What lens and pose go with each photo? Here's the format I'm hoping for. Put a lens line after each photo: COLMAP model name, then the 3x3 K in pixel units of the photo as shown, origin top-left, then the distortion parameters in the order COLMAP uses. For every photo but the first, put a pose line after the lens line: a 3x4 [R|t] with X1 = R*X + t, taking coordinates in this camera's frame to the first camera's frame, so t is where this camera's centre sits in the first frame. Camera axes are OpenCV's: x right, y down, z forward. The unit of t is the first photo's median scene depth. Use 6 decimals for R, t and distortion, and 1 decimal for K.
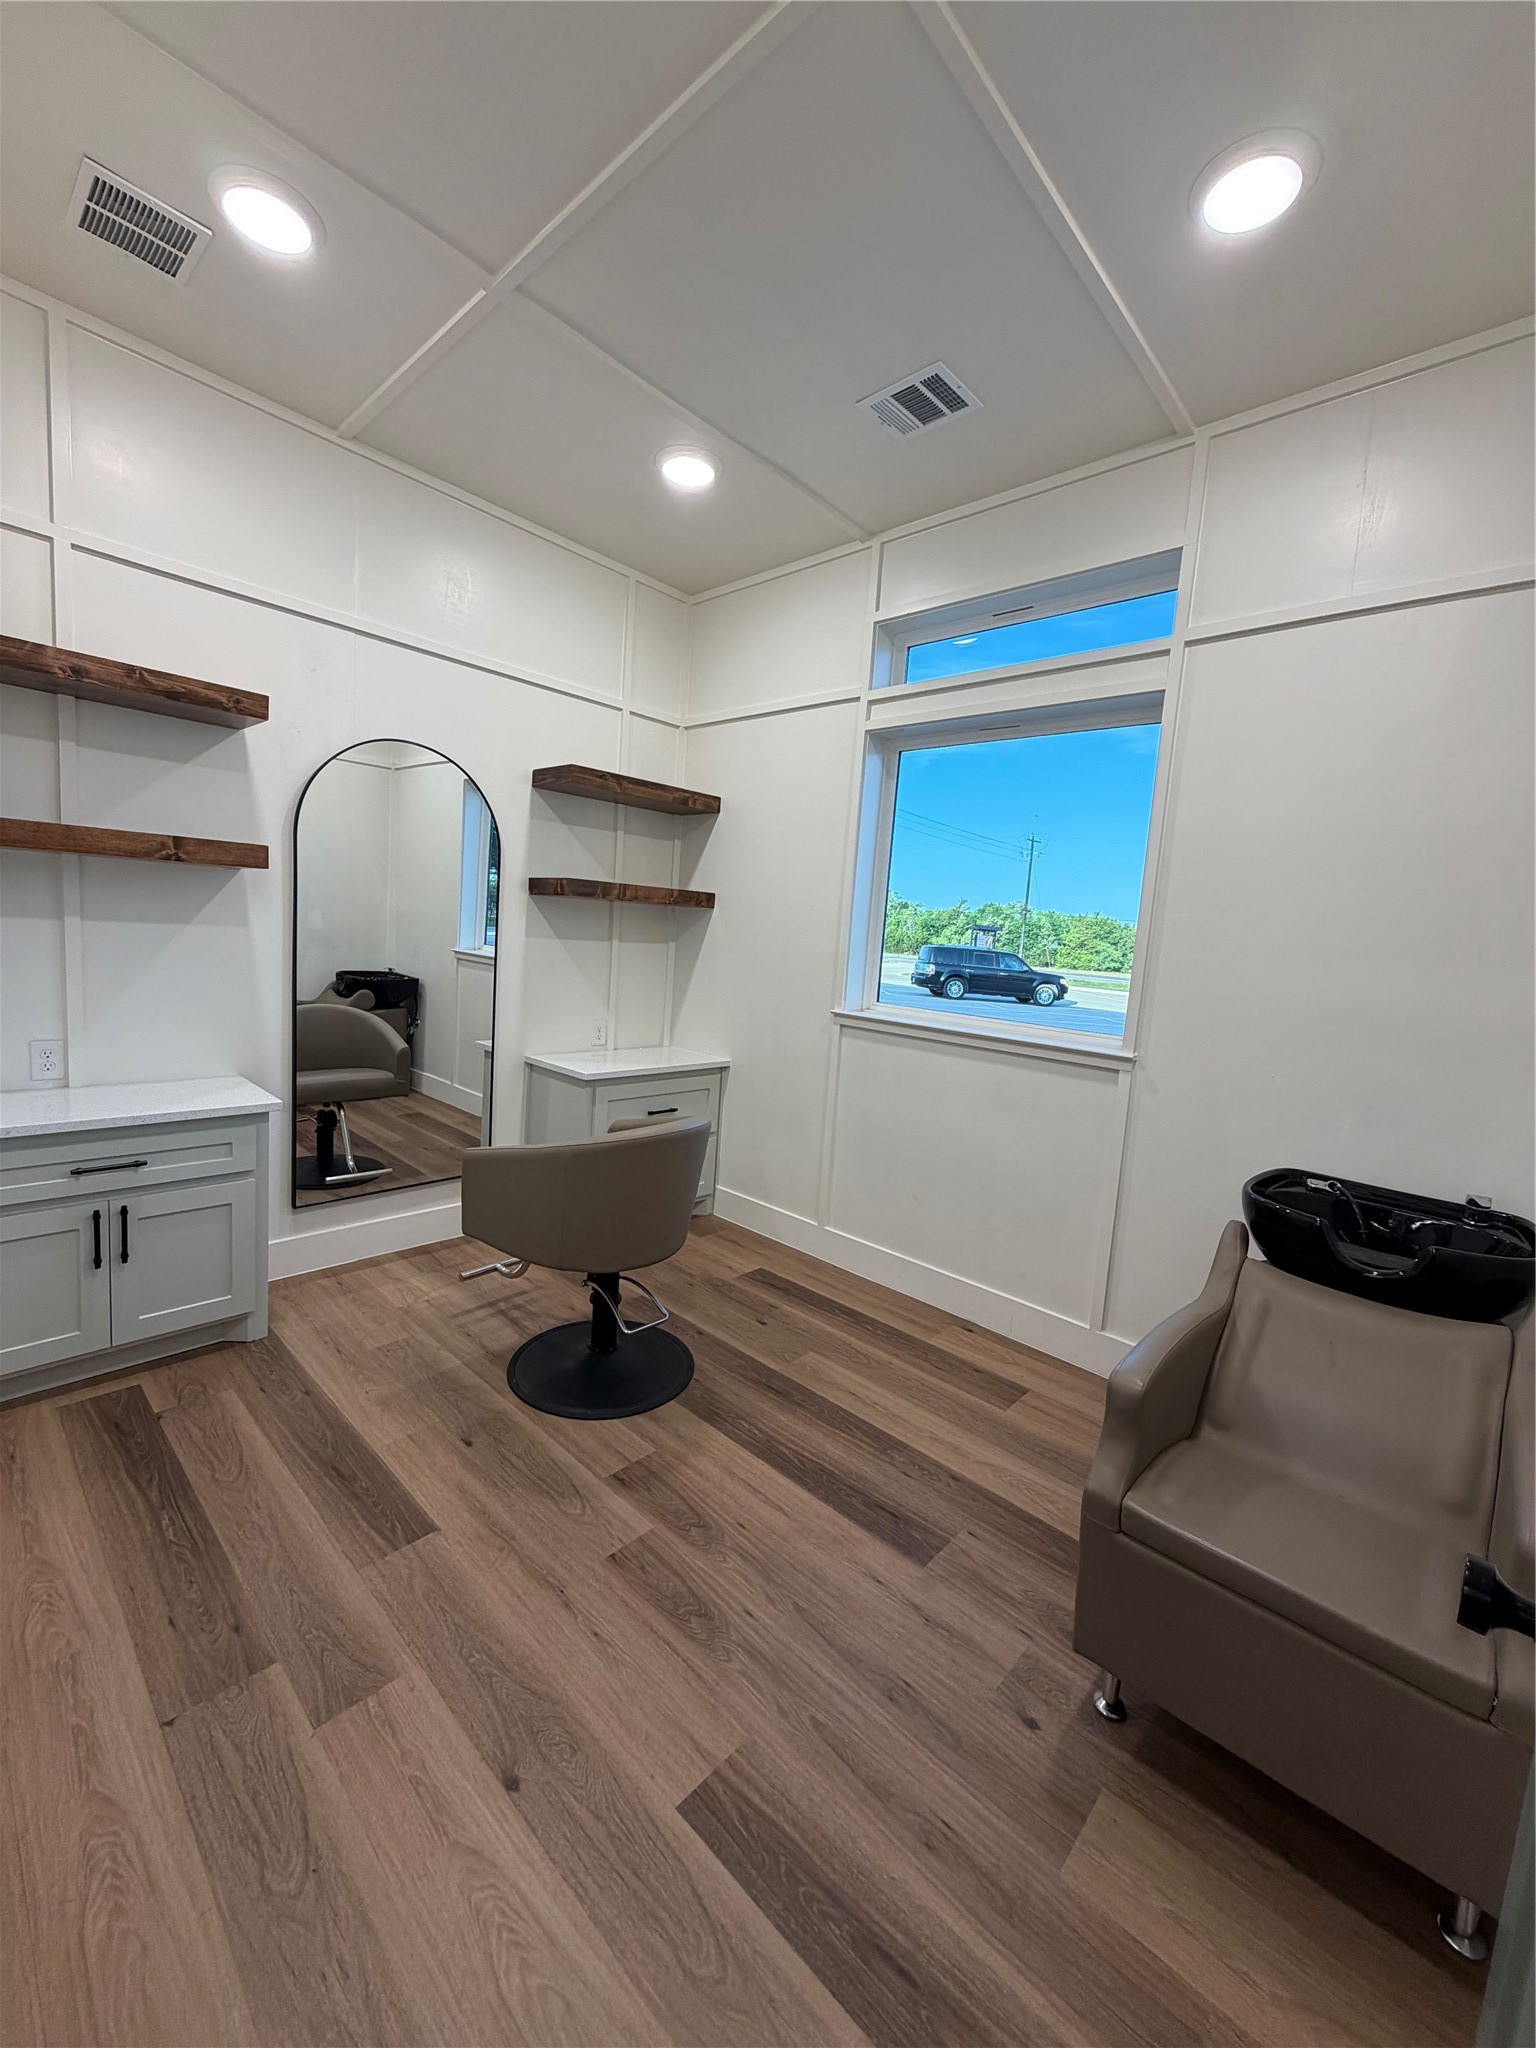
lens RADIAL K [[827.8, 0, 775.2], [0, 827.8, 1017.8], [0, 0, 1]] dist [-0.003150, 0.001574]
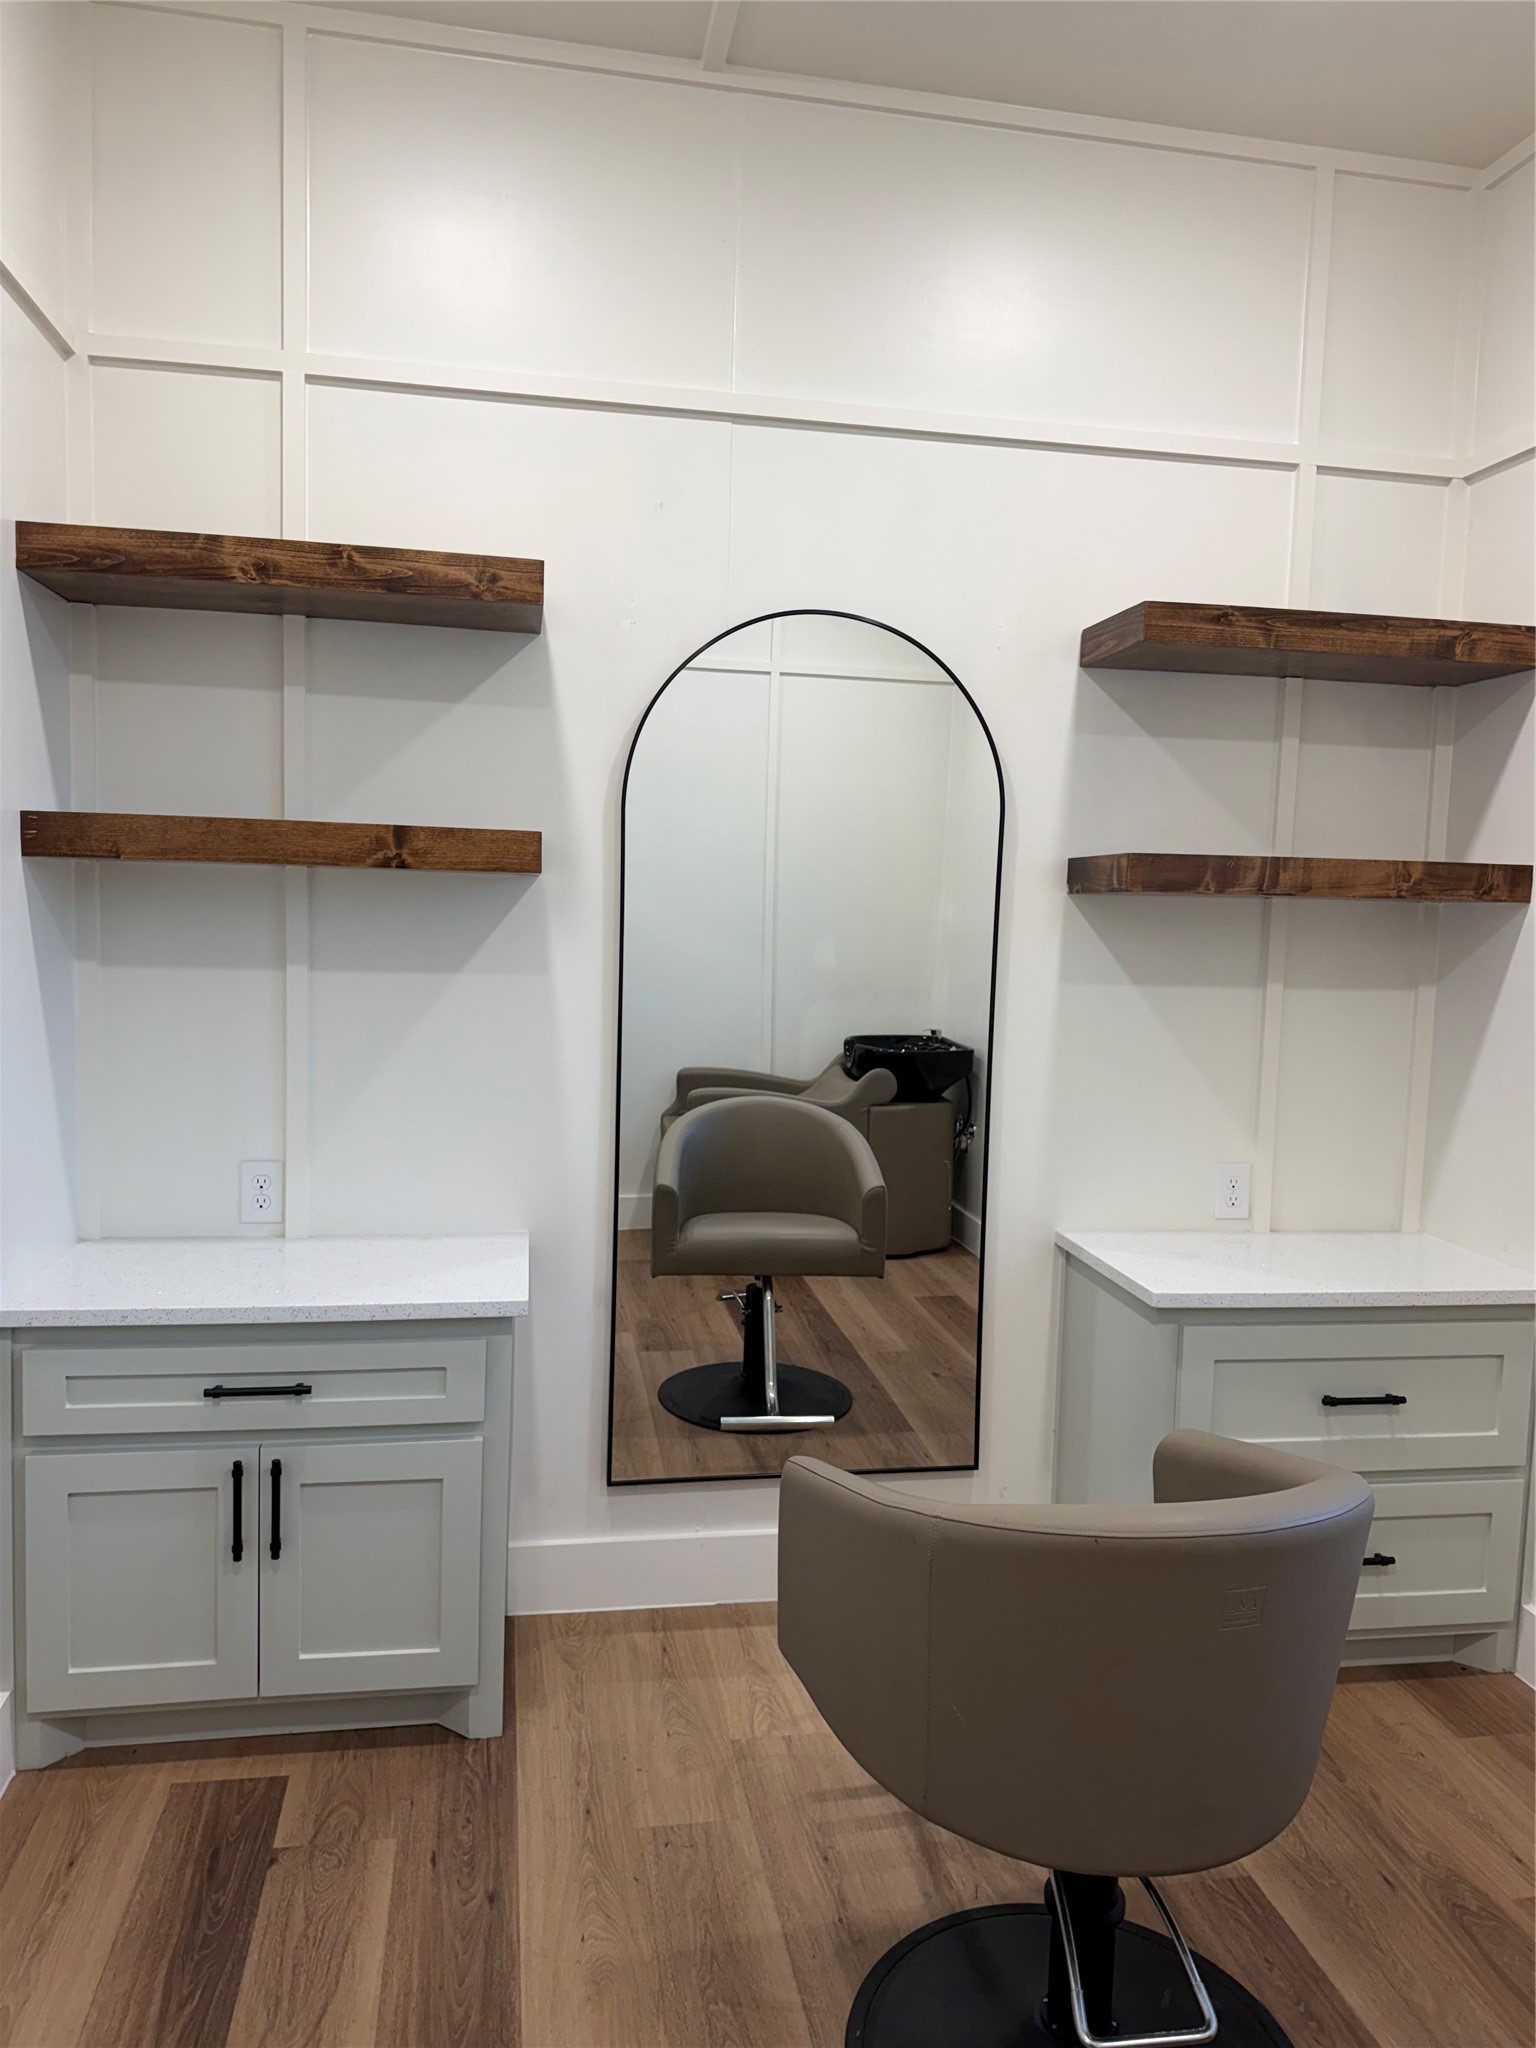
lens RADIAL K [[1466.2, 0, 750.6], [0, 1466.2, 1020.9], [0, 0, 1]] dist [0.049104, -0.059173]
pose [[0.795383, 0.006979, -0.606068, 0.097551], [-0.040809, 0.998281, -0.042062, -0.046554], [0.604732, 0.058189, 0.794300, 0.322334]]
